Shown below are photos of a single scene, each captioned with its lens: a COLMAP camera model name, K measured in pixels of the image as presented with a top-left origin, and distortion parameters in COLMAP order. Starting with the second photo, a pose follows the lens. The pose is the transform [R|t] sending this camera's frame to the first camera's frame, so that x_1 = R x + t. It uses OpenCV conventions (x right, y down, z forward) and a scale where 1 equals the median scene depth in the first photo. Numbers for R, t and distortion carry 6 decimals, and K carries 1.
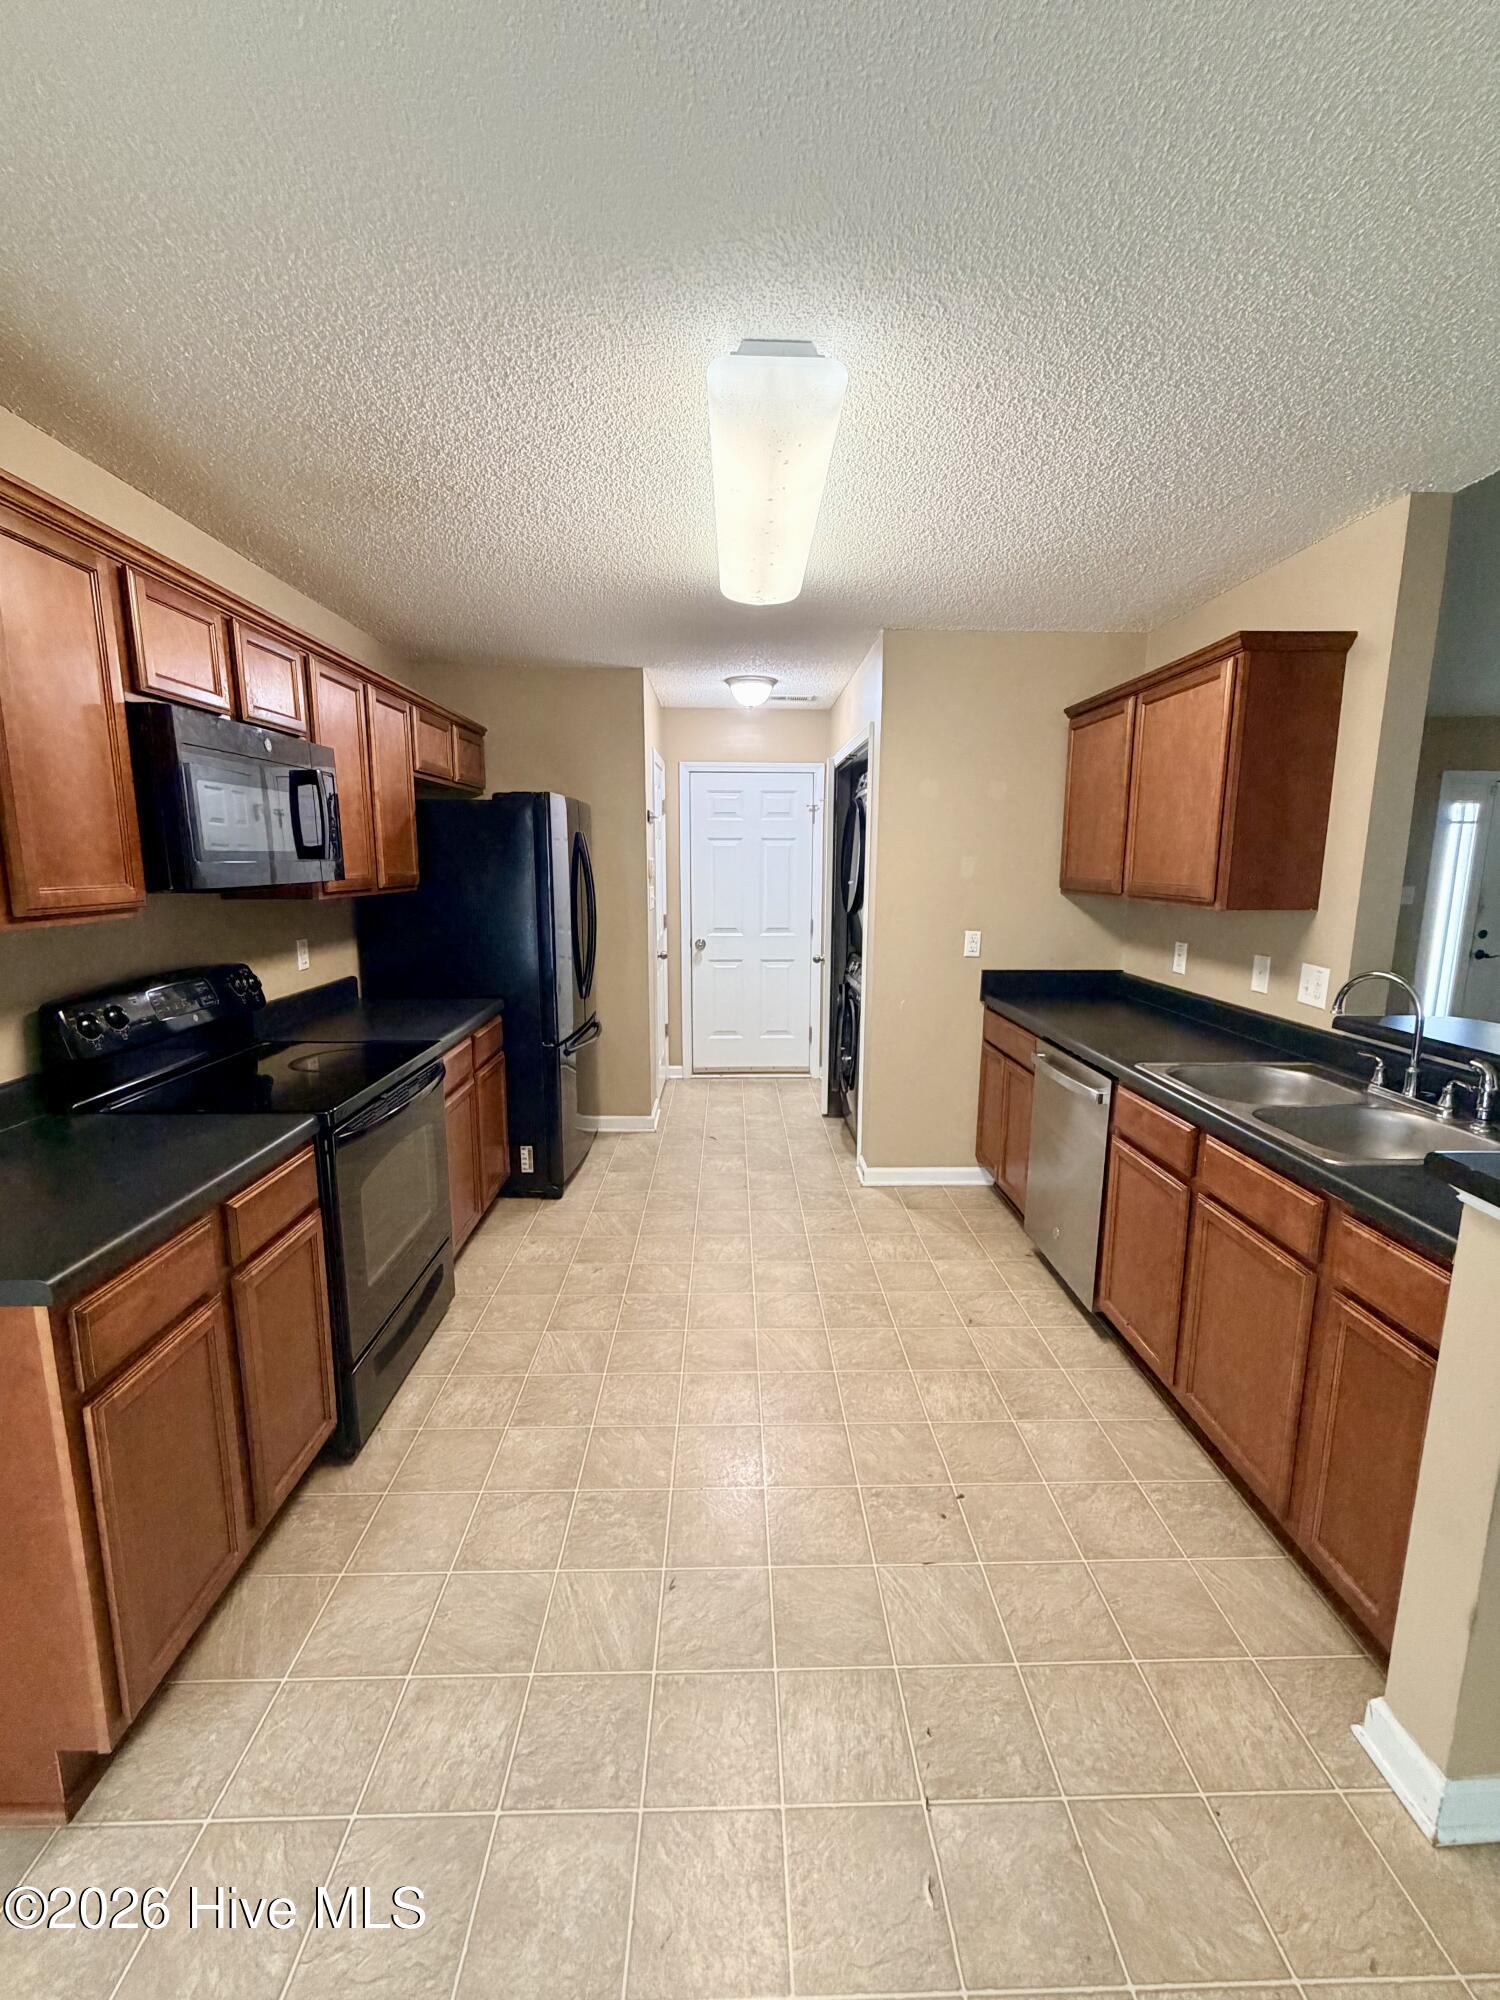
lens RADIAL K [[837.8, 0, 750.0], [0, 837.8, 1000.0], [0, 0, 1]] dist [-0.000569, 0.000097]
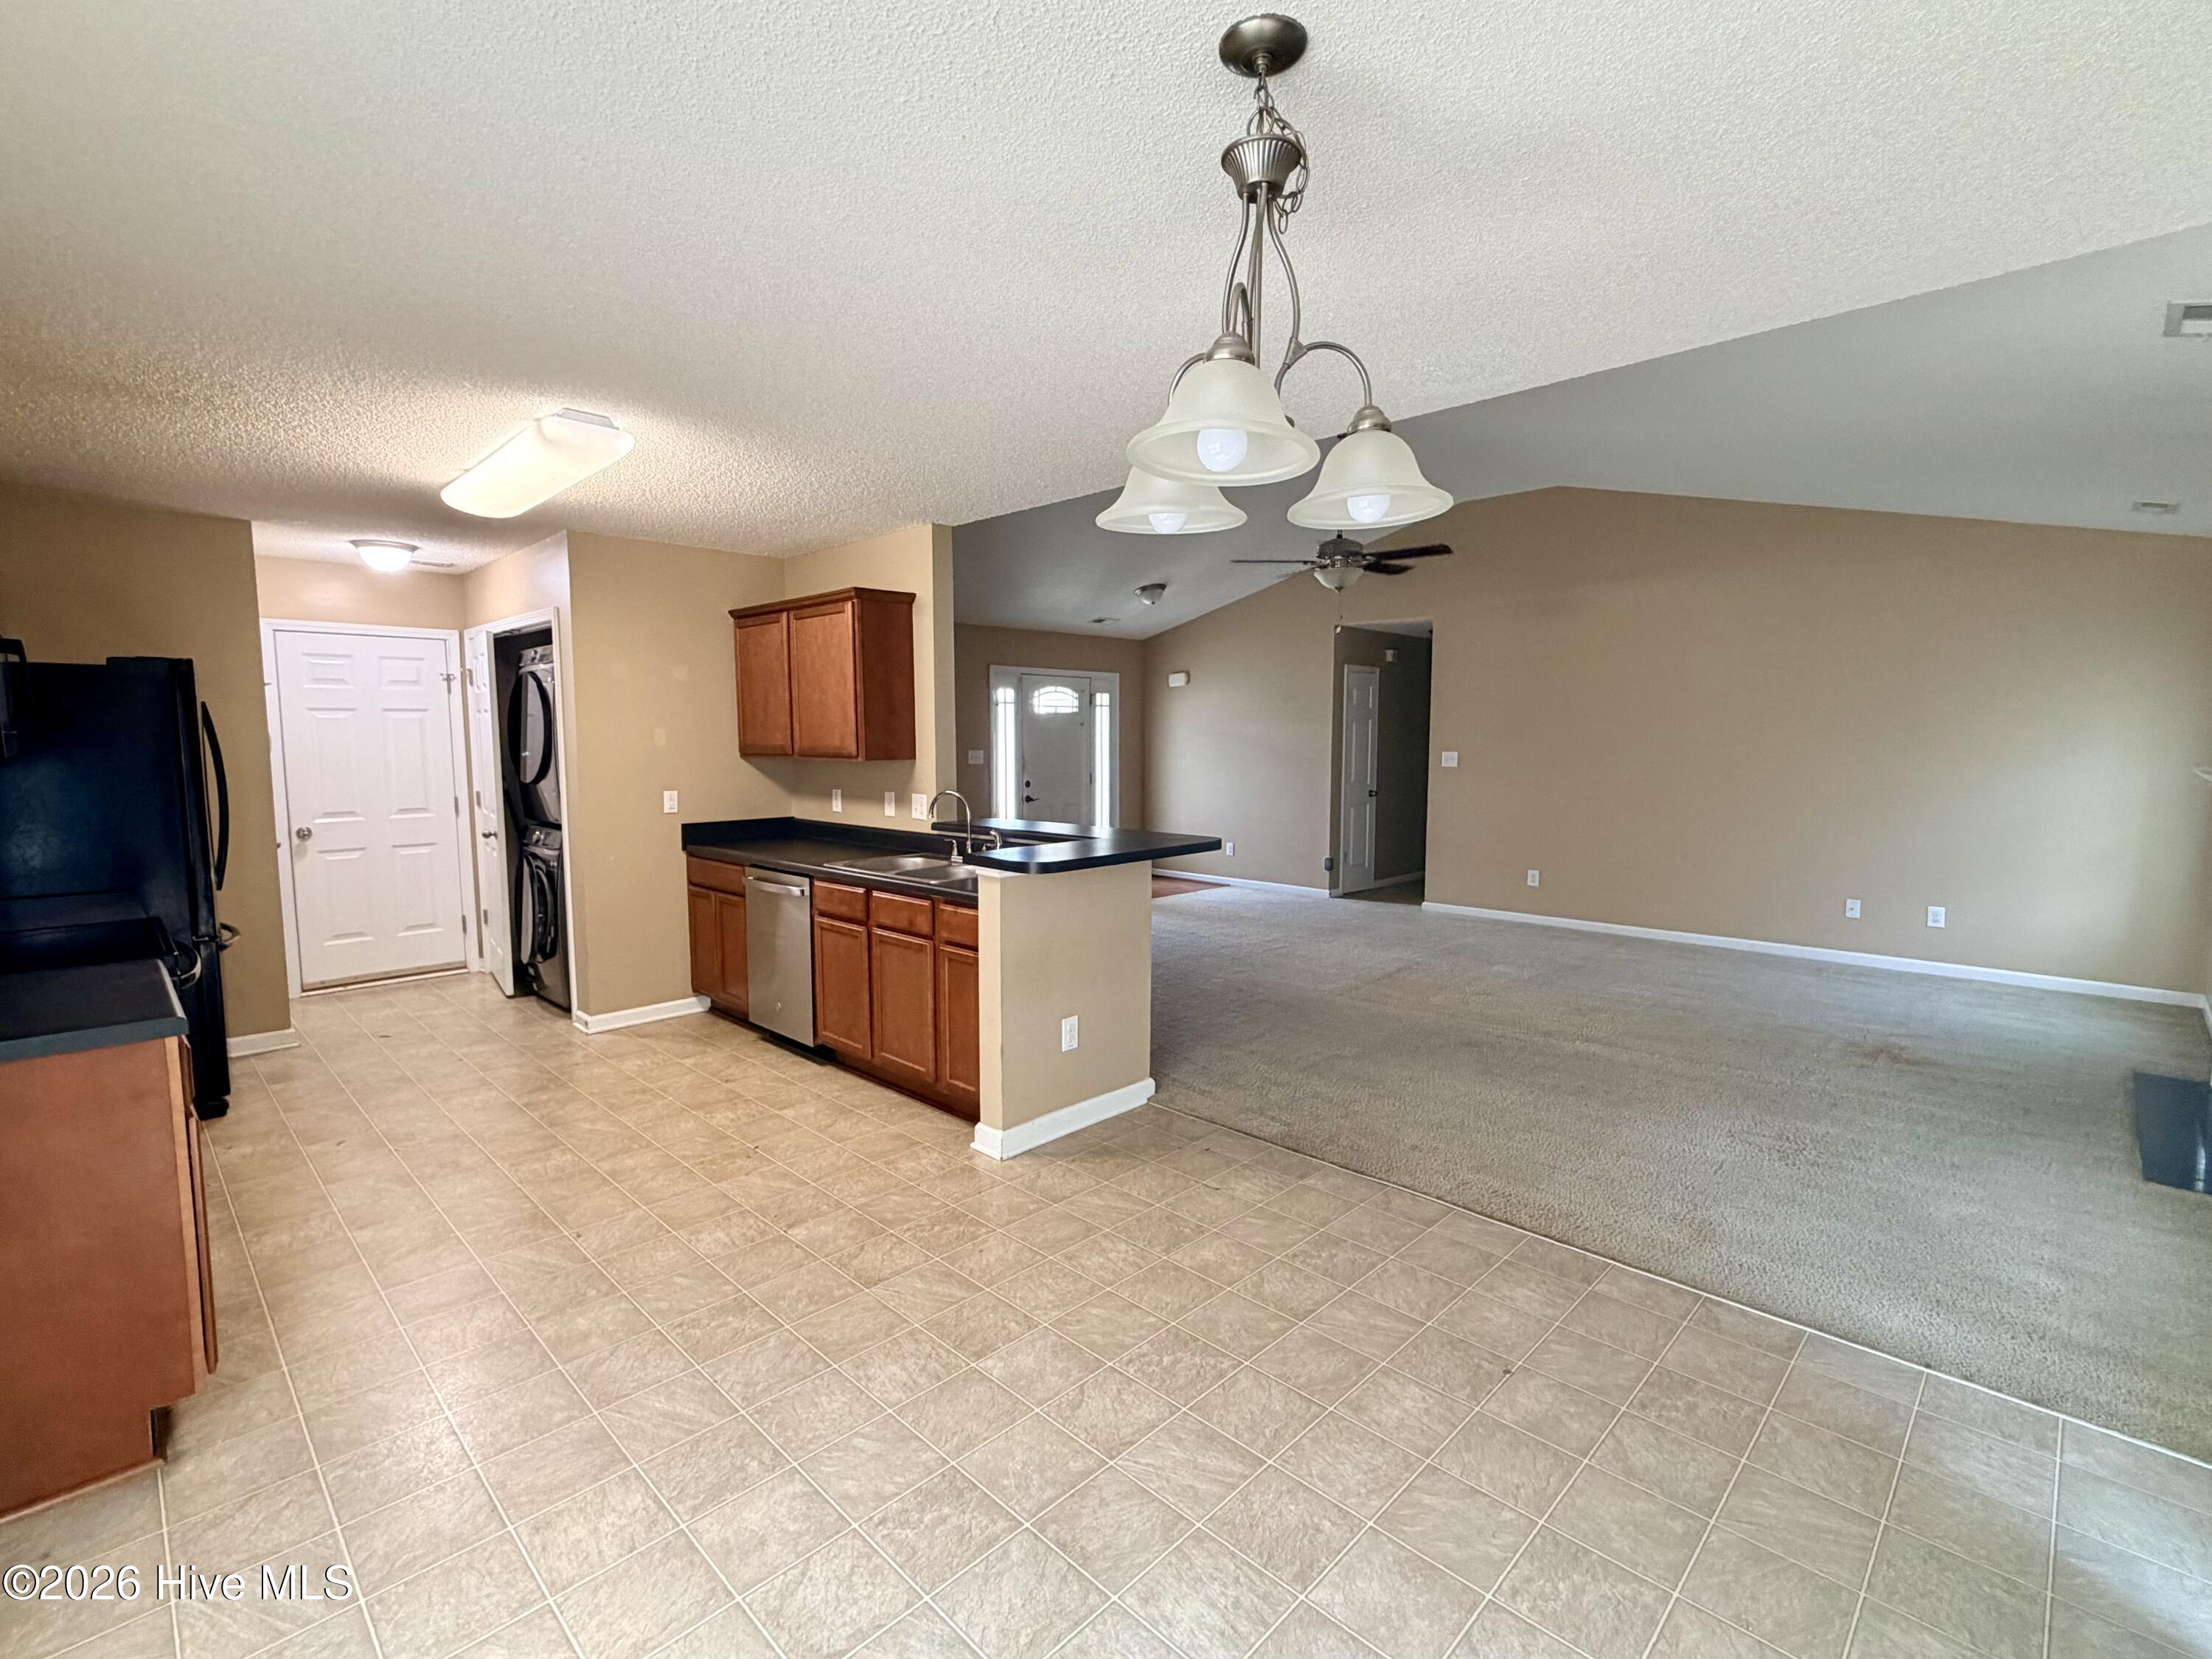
lens RADIAL K [[1019.3, 0, 1106.0], [0, 1019.3, 829.5], [0, 0, 1]] dist [0.003630, 0.000301]
pose [[0.722928, -0.070796, 0.687287, -0.418777], [0.121160, 0.992312, -0.025227, 0.121618], [-0.680217, 0.101509, 0.725948, -0.664037]]
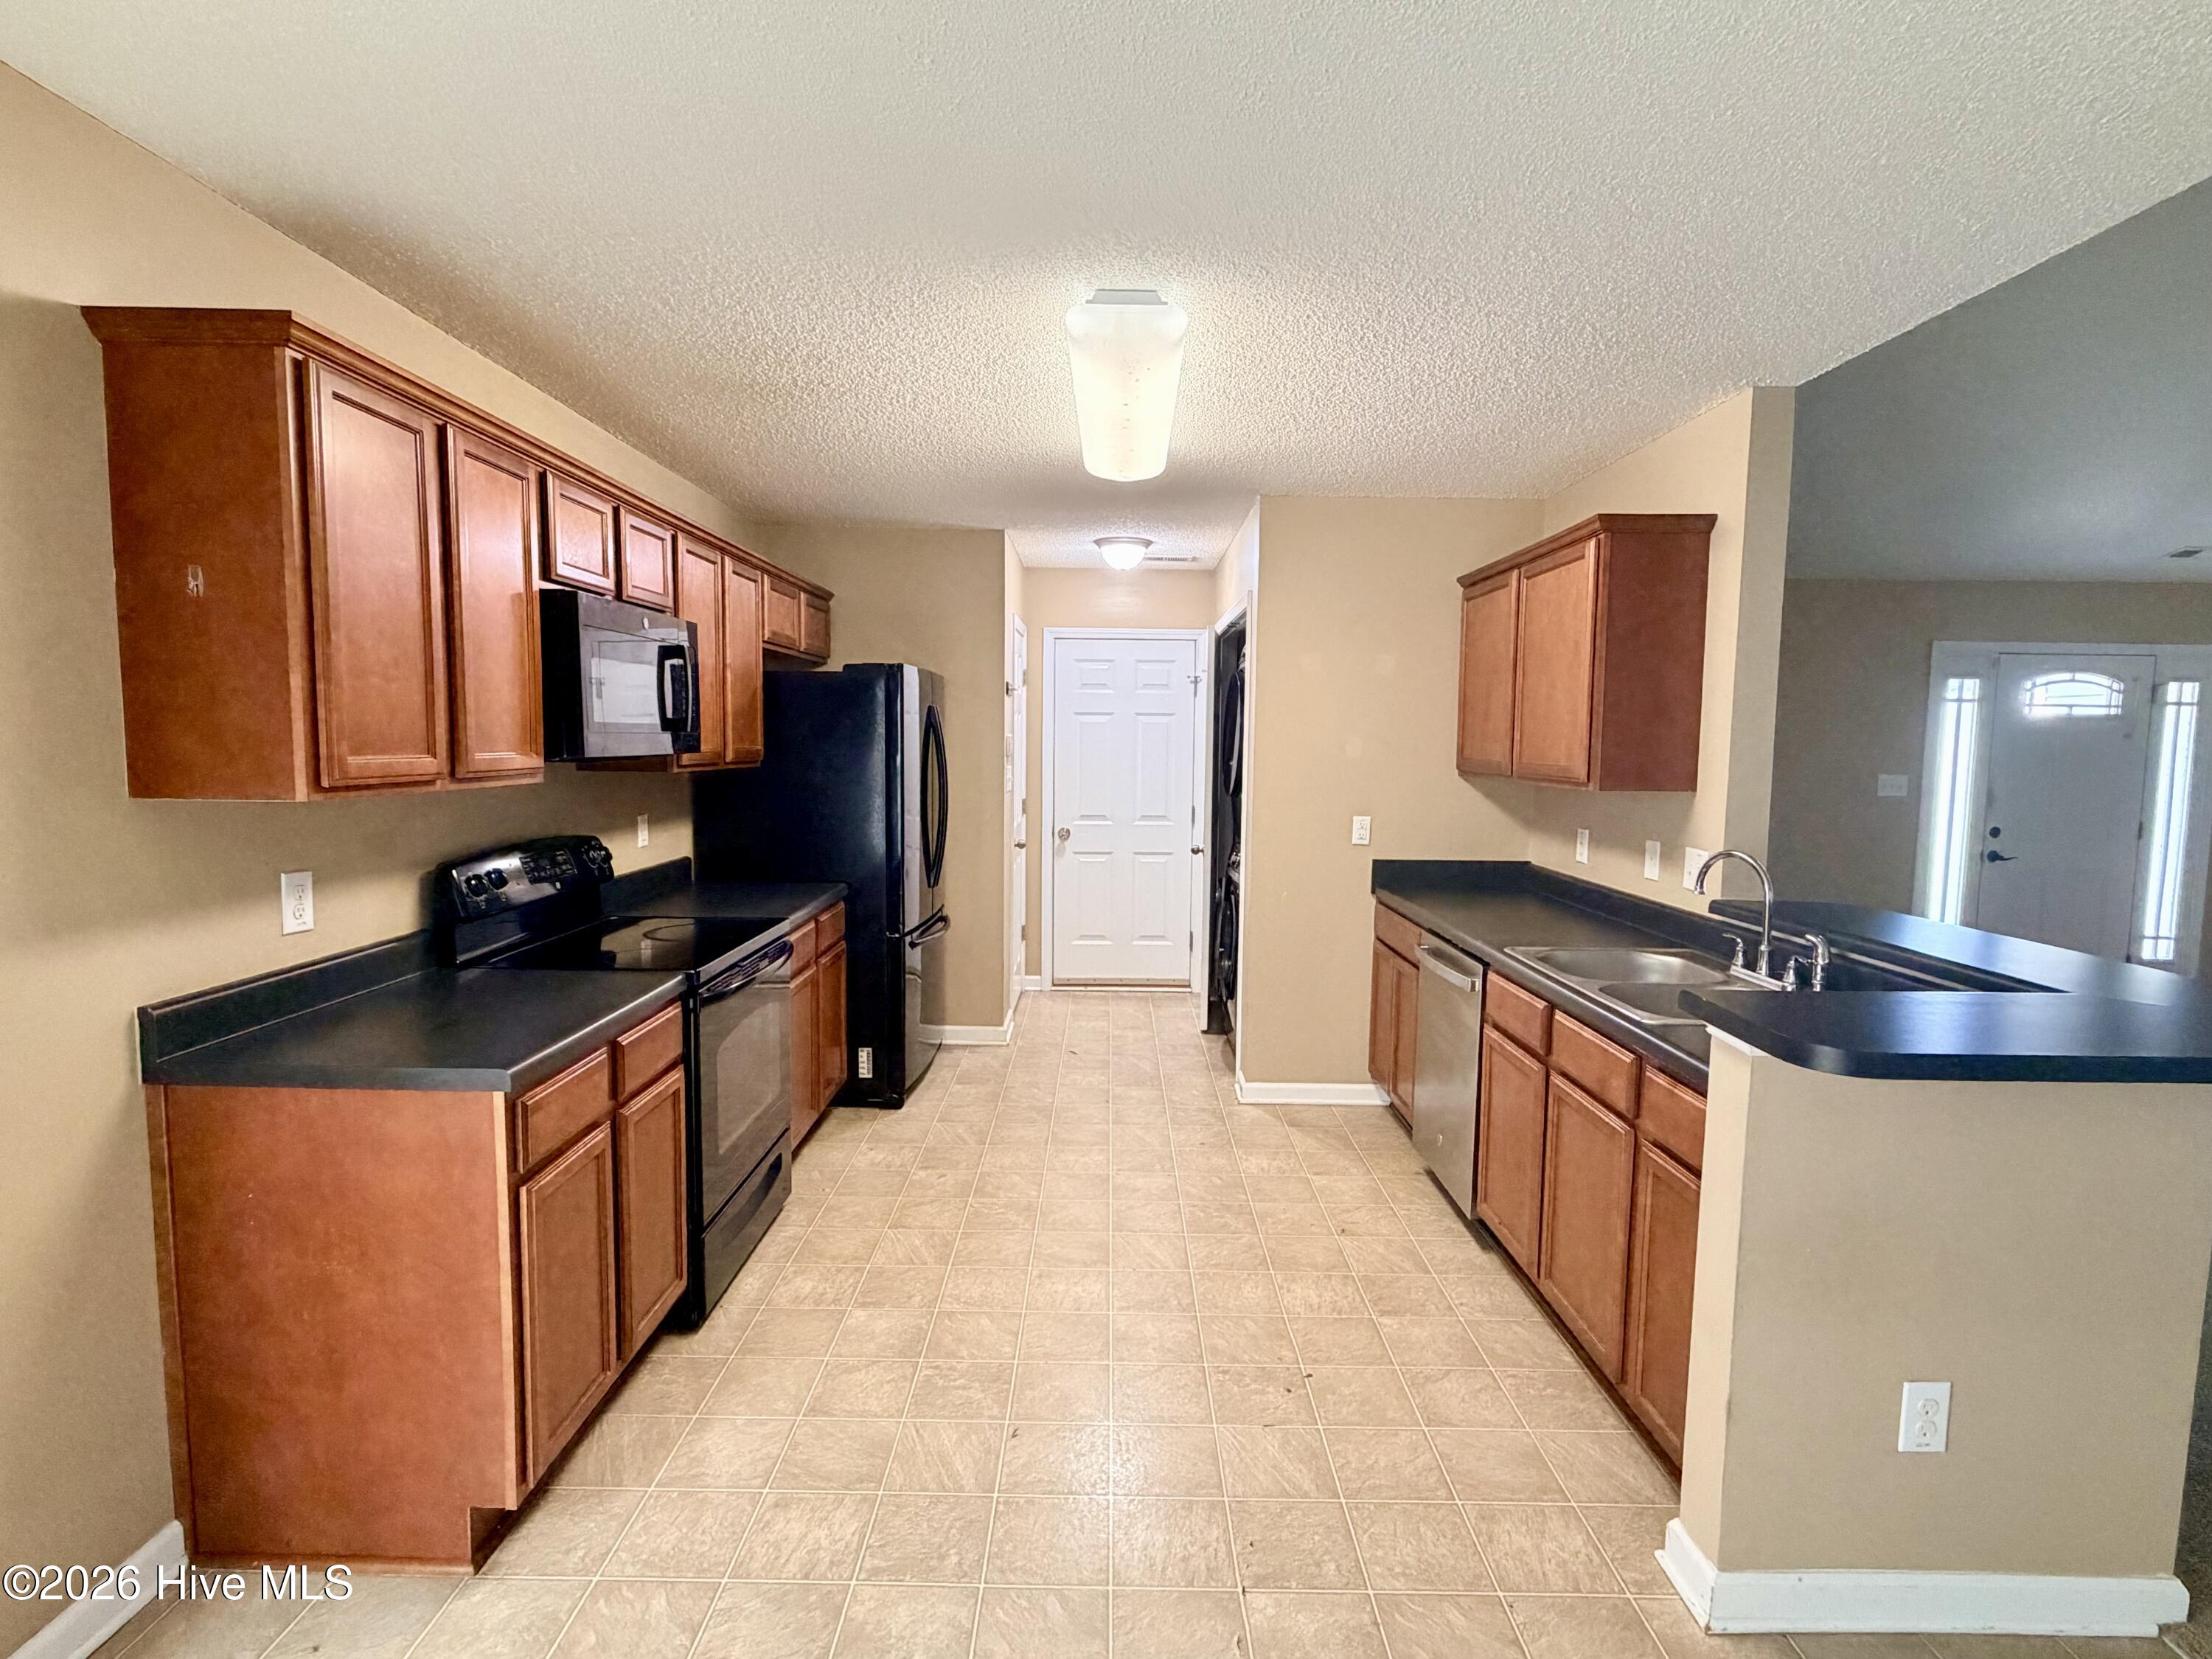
lens RADIAL K [[1089.0, 0, 1095.7], [0, 1089.0, 827.3], [0, 0, 1]] dist [-0.001781, 0.001095]
pose [[0.999272, 0.010746, -0.036602, 0.033263], [-0.013827, 0.996285, -0.084997, 0.050929], [0.035553, 0.085442, 0.995709, -0.275903]]
